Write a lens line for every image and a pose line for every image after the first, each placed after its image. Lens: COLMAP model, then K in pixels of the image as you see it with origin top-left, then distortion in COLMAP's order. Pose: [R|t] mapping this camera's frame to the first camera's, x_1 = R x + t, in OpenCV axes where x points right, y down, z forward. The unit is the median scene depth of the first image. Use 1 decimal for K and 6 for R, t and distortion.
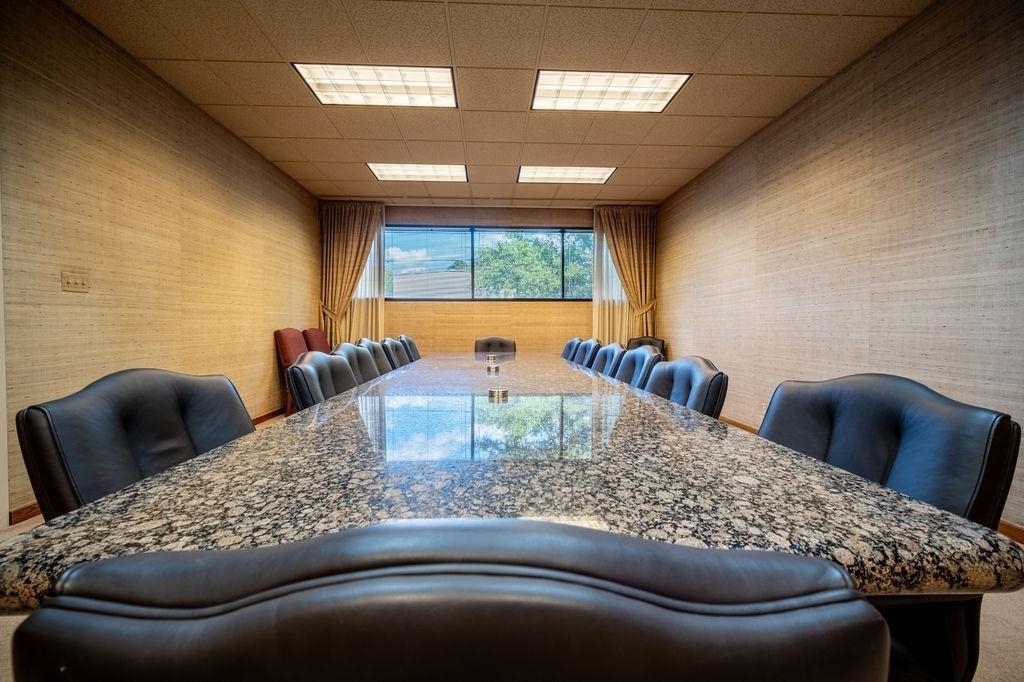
lens RADIAL K [[408.9, 0, 508.4], [0, 408.9, 339.4], [0, 0, 1]] dist [0.000320, 0.000142]
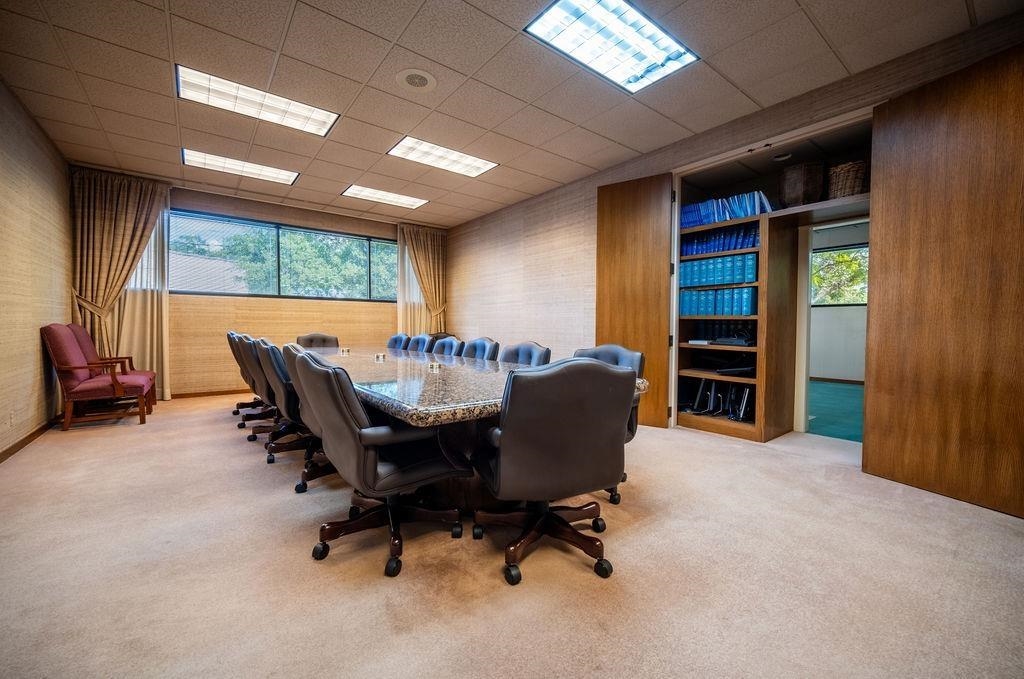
lens RADIAL K [[408.9, 0, 508.4], [0, 408.9, 337.9], [0, 0, 1]] dist [0.000320, 0.000142]
pose [[0.814170, -0.011551, 0.580512, -0.230919], [0.009322, 0.999933, 0.006822, 0.002838], [-0.580552, -0.000142, 0.814223, -0.154867]]
